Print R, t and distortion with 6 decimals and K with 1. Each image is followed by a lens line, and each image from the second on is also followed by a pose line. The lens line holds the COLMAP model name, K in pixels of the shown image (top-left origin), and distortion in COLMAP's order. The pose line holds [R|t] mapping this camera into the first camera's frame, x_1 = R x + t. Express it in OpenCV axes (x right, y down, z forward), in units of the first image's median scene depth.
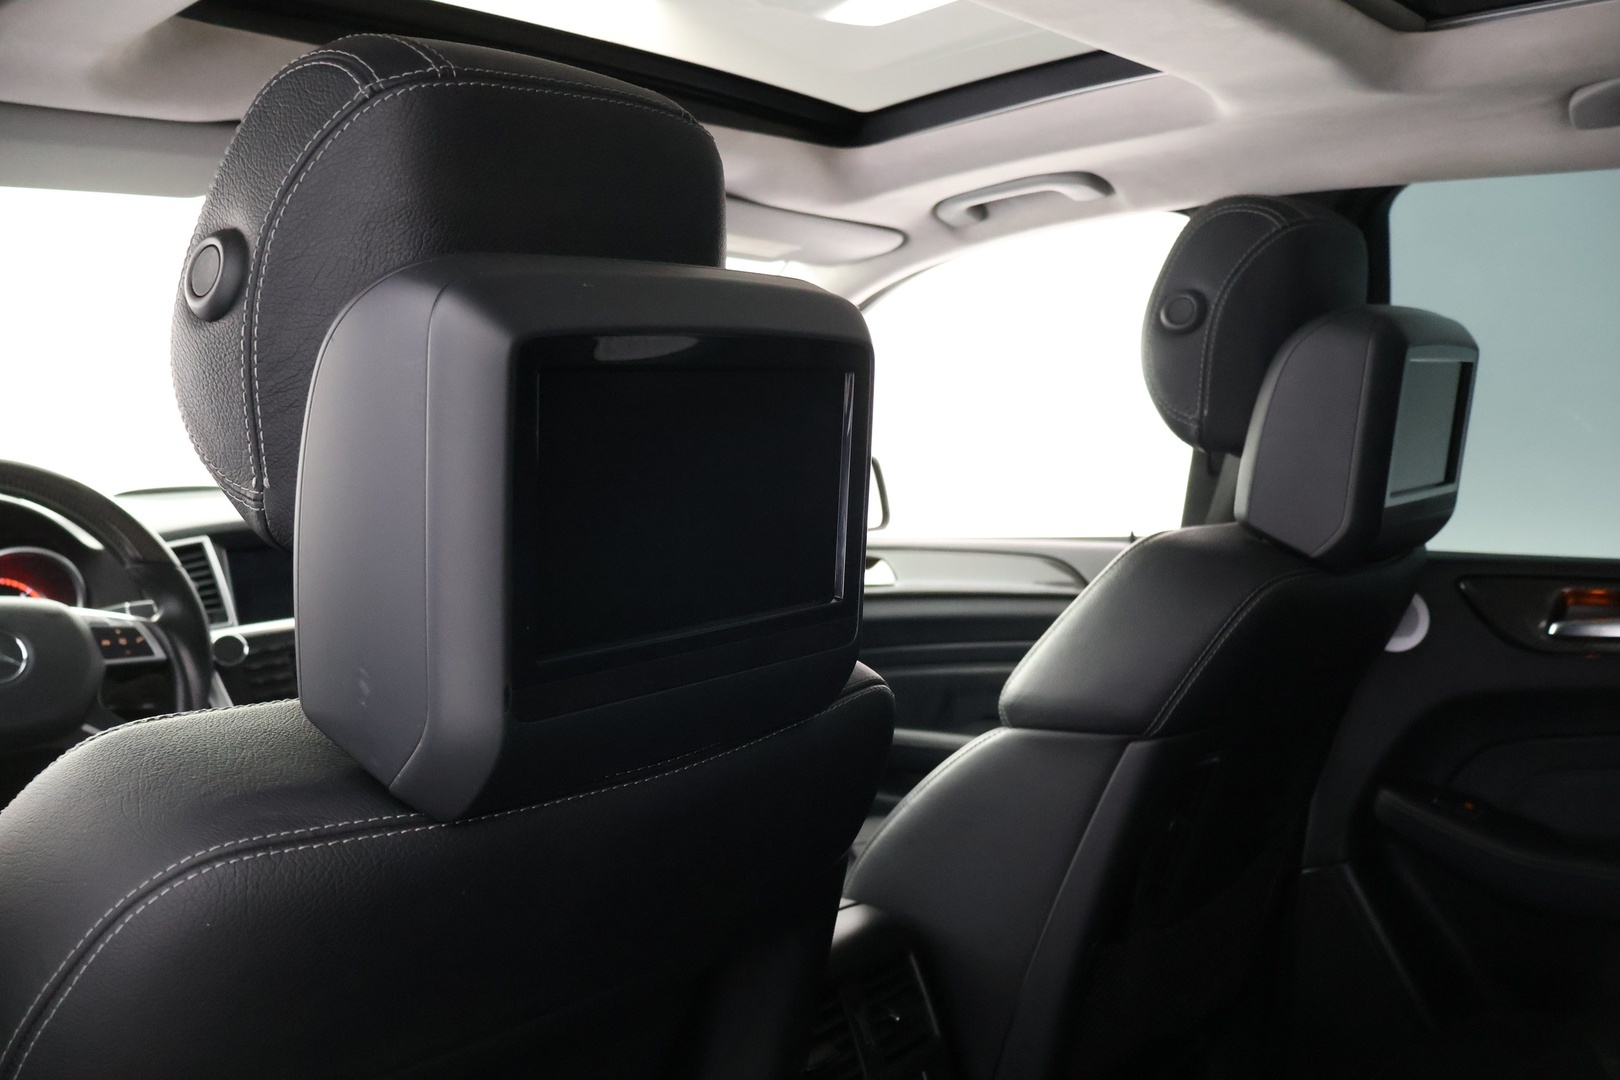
lens RADIAL K [[1370.9, 0, 811.3], [0, 1370.9, 541.8], [0, 0, 1]] dist [0.012732, 0.002604]
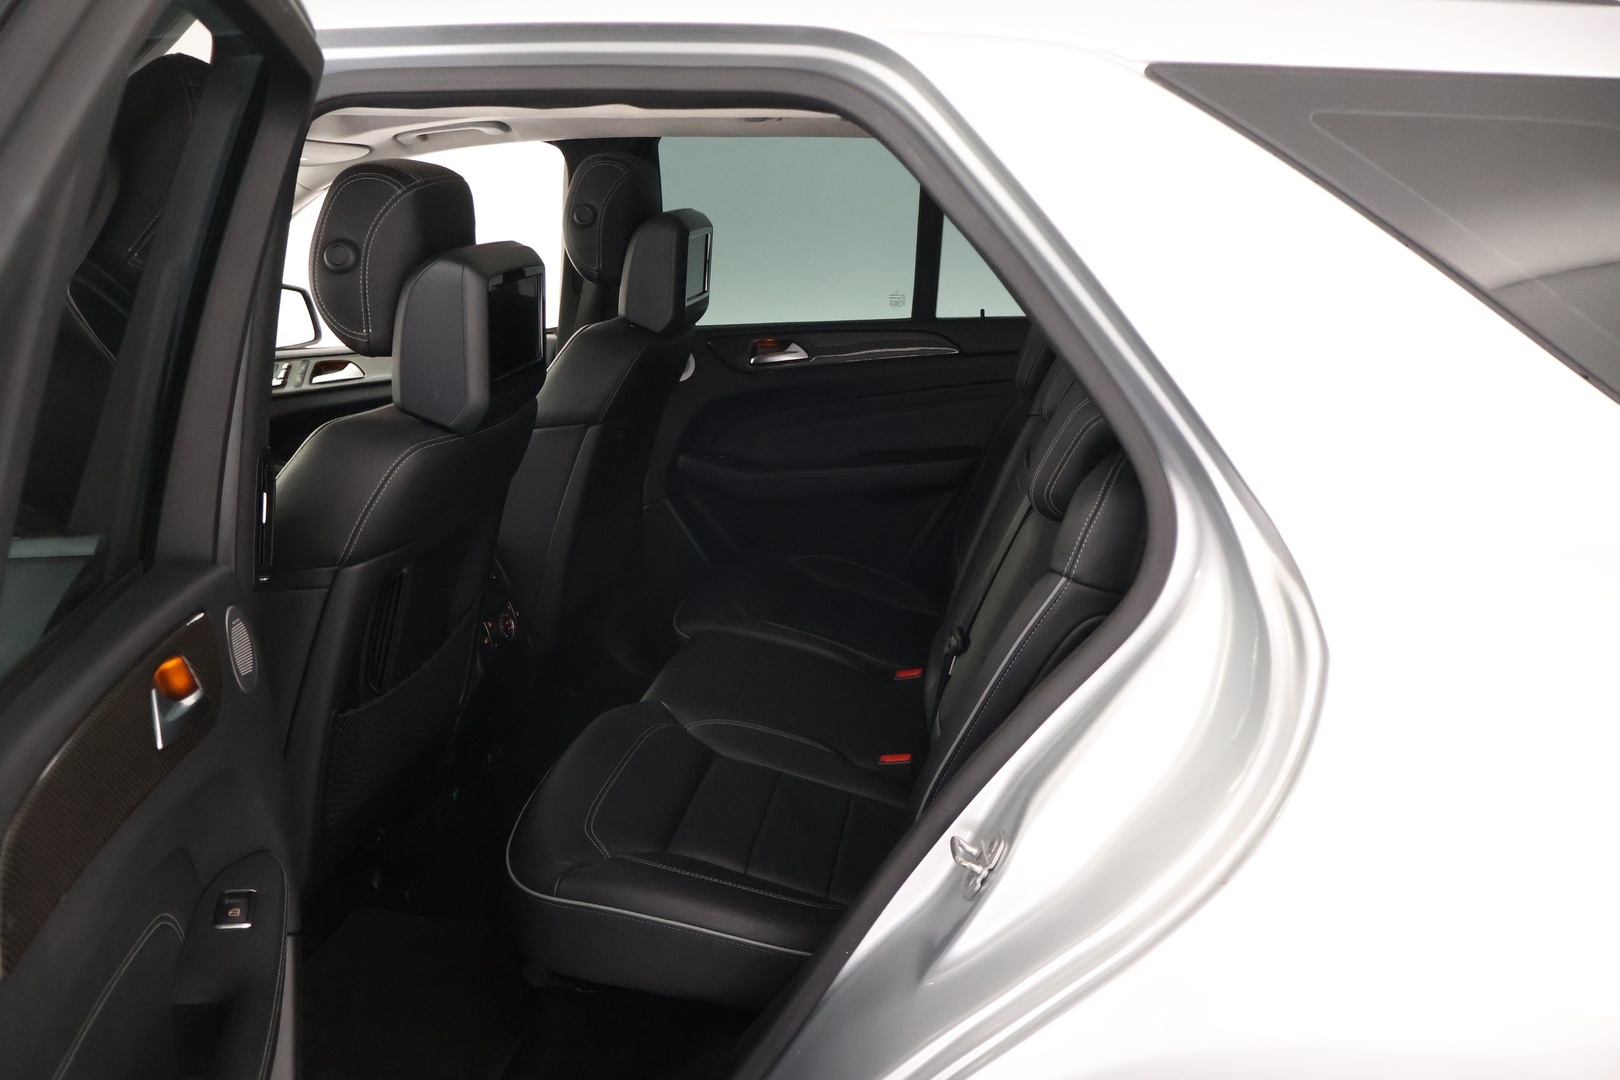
lens RADIAL K [[1370.9, 0, 809.9], [0, 1370.9, 539.5], [0, 0, 1]] dist [0.012732, 0.002604]
pose [[0.844005, -0.156044, 0.513132, -0.532894], [0.079747, 0.982616, 0.167647, -0.010175], [-0.530373, -0.100575, 0.841778, -0.880058]]
